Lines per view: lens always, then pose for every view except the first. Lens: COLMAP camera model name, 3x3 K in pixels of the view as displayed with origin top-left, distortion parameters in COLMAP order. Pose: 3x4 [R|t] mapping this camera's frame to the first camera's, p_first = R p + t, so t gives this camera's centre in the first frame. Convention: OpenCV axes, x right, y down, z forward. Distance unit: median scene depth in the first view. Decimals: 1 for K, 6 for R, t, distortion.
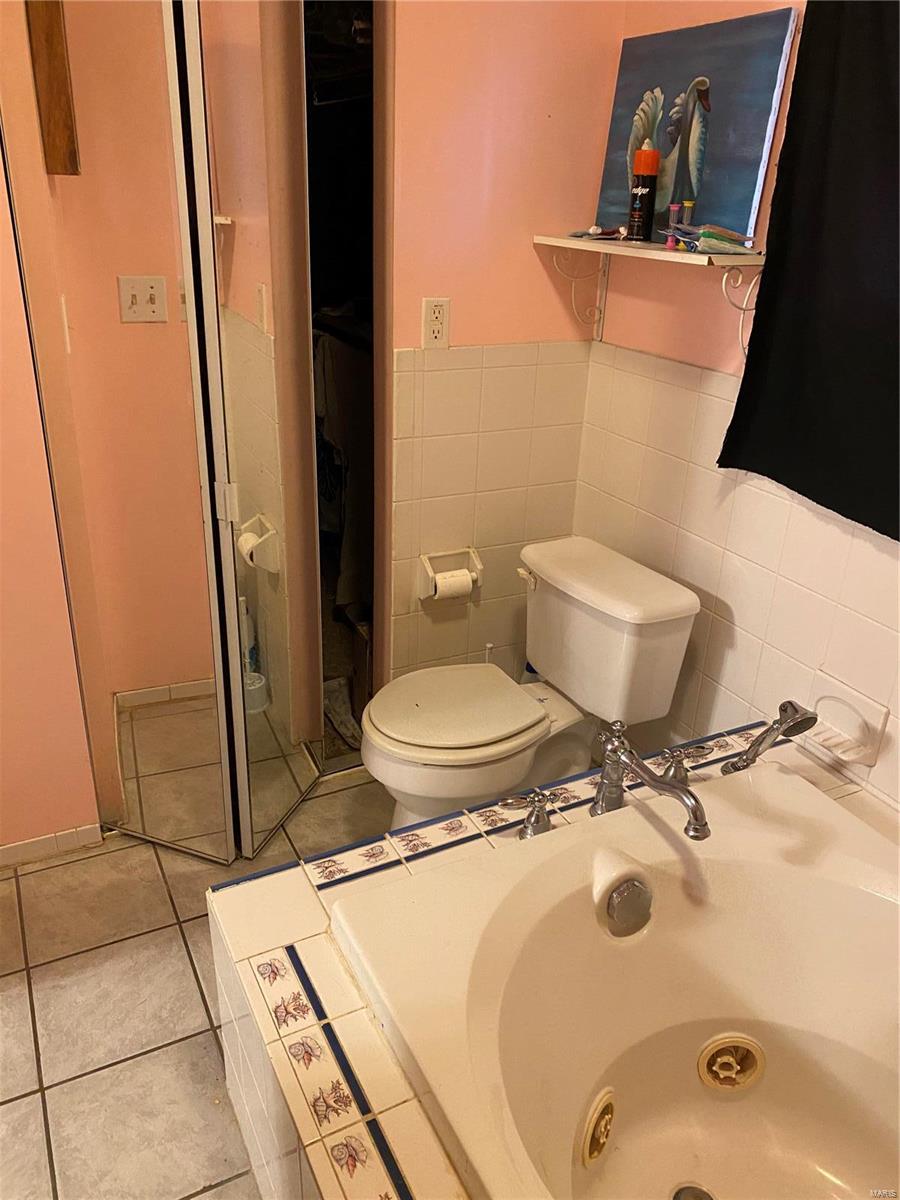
lens RADIAL K [[925.2, 0, 450.0], [0, 925.2, 600.0], [0, 0, 1]] dist [0.042878, -0.002844]
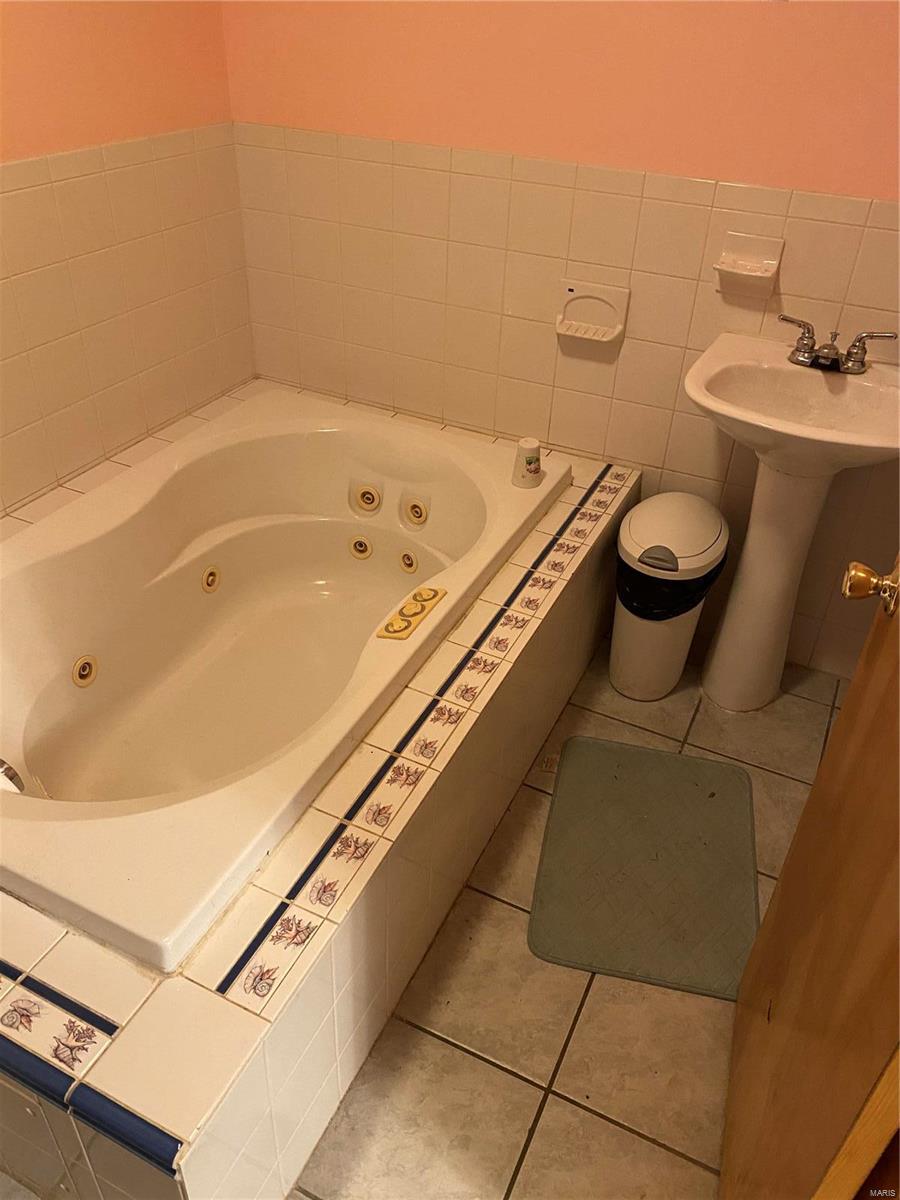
lens RADIAL K [[925.2, 0, 450.0], [0, 925.2, 600.0], [0, 0, 1]] dist [0.042878, -0.002844]
pose [[-0.581595, -0.619626, 0.527077, -0.595142], [0.138003, 0.563385, 0.814587, -0.594728], [-0.801687, 0.546498, -0.242152, 0.919286]]
